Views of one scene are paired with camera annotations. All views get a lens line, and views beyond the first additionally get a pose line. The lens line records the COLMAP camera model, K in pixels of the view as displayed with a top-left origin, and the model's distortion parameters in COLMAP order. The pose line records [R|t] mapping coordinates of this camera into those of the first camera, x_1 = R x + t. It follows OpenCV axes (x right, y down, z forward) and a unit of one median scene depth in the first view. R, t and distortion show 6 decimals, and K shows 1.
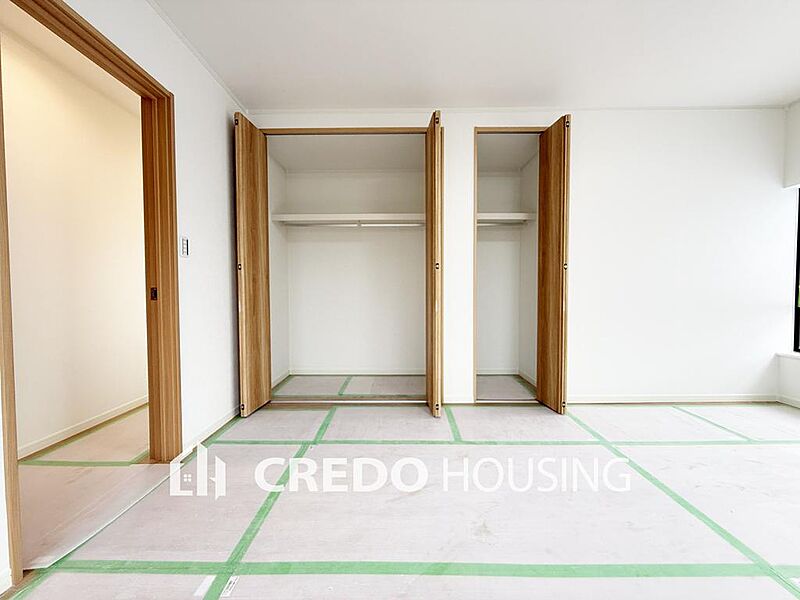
lens RADIAL K [[319.9, 0, 399.0], [0, 319.9, 301.6], [0, 0, 1]] dist [-0.001755, 0.000099]
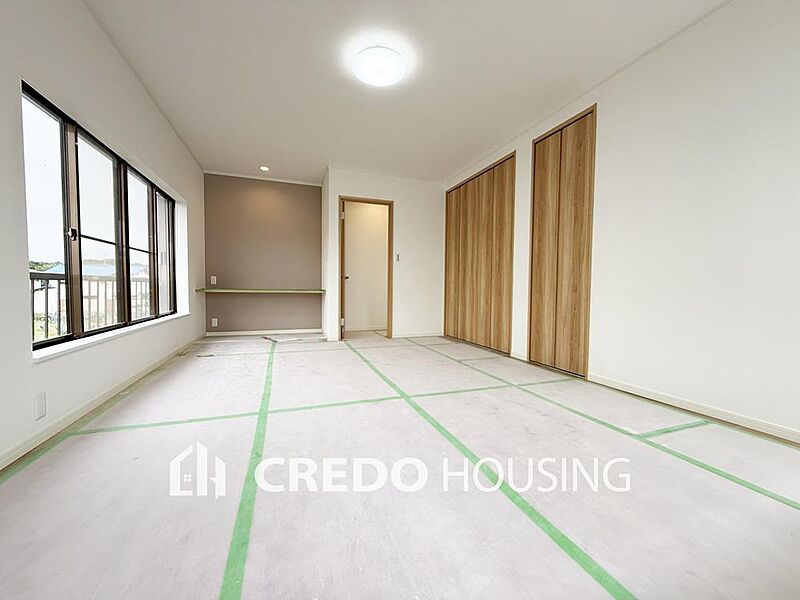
lens RADIAL K [[319.9, 0, 399.0], [0, 319.9, 301.6], [0, 0, 1]] dist [-0.001755, 0.000099]
pose [[0.345676, 0.046692, -0.937192, 1.593556], [-0.040183, 0.998582, 0.034929, 0.075491], [0.937493, 0.025584, 0.347061, 0.107932]]
